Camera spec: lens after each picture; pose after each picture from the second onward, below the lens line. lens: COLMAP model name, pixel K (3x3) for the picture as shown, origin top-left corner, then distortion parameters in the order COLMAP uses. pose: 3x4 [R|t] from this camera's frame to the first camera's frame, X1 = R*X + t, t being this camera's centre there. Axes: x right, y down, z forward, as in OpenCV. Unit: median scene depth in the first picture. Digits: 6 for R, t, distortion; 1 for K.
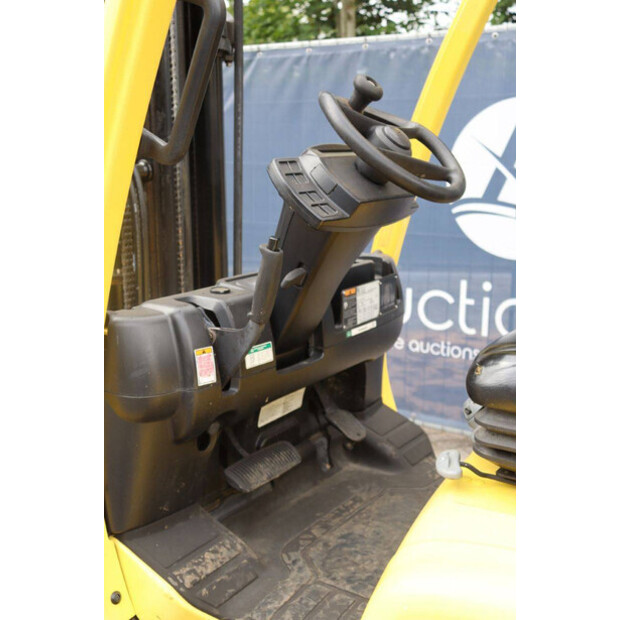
lens RADIAL K [[781.4, 0, 310.0], [0, 781.4, 310.0], [0, 0, 1]] dist [-0.000368, 0.006361]
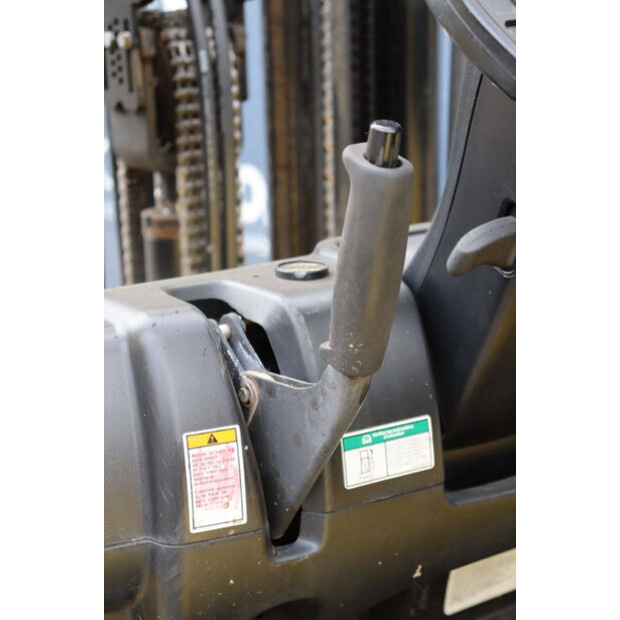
lens RADIAL K [[1357.5, 0, 310.0], [0, 1357.5, 310.0], [0, 0, 1]] dist [0.299475, 0.029361]
pose [[0.946005, 0.051907, -0.319969, 0.103552], [-0.042965, 0.998465, 0.034947, -0.030116], [0.321292, -0.019313, 0.946783, 0.395337]]
